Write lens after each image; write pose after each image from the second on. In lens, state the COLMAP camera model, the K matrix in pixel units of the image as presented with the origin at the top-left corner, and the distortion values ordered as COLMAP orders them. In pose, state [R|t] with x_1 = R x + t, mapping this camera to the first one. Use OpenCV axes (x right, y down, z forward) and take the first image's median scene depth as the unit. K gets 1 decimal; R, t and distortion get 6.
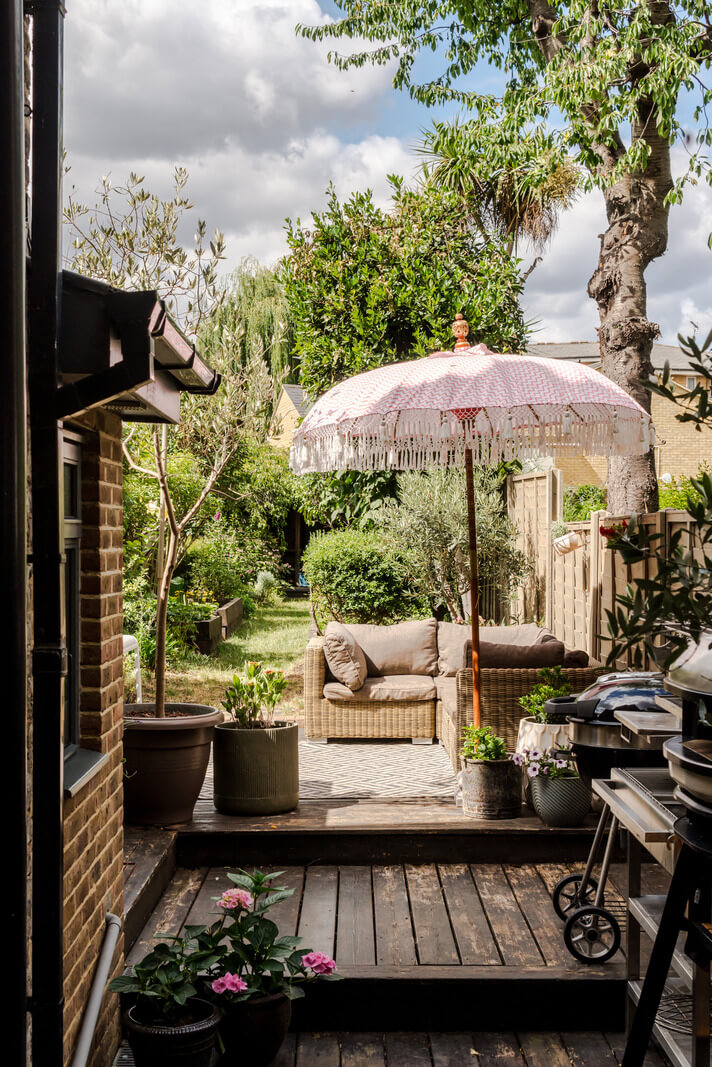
lens RADIAL K [[1223.4, 0, 356.0], [0, 1223.4, 533.5], [0, 0, 1]] dist [-0.001527, -0.000026]
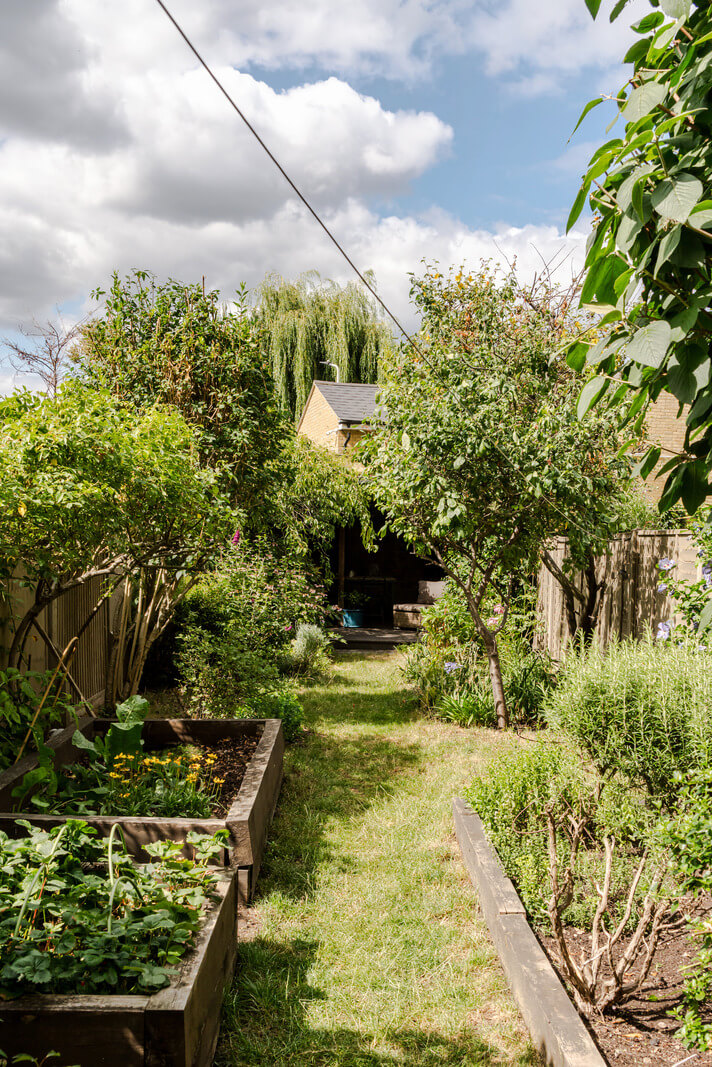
lens RADIAL K [[986.6, 0, 358.3], [0, 986.6, 586.6], [0, 0, 1]] dist [0.073231, 0.000337]
pose [[0.999839, 0.016509, 0.007078, -0.053232], [-0.016820, 0.998780, 0.046434, -0.013785], [-0.006302, -0.046545, 0.998896, 0.489405]]
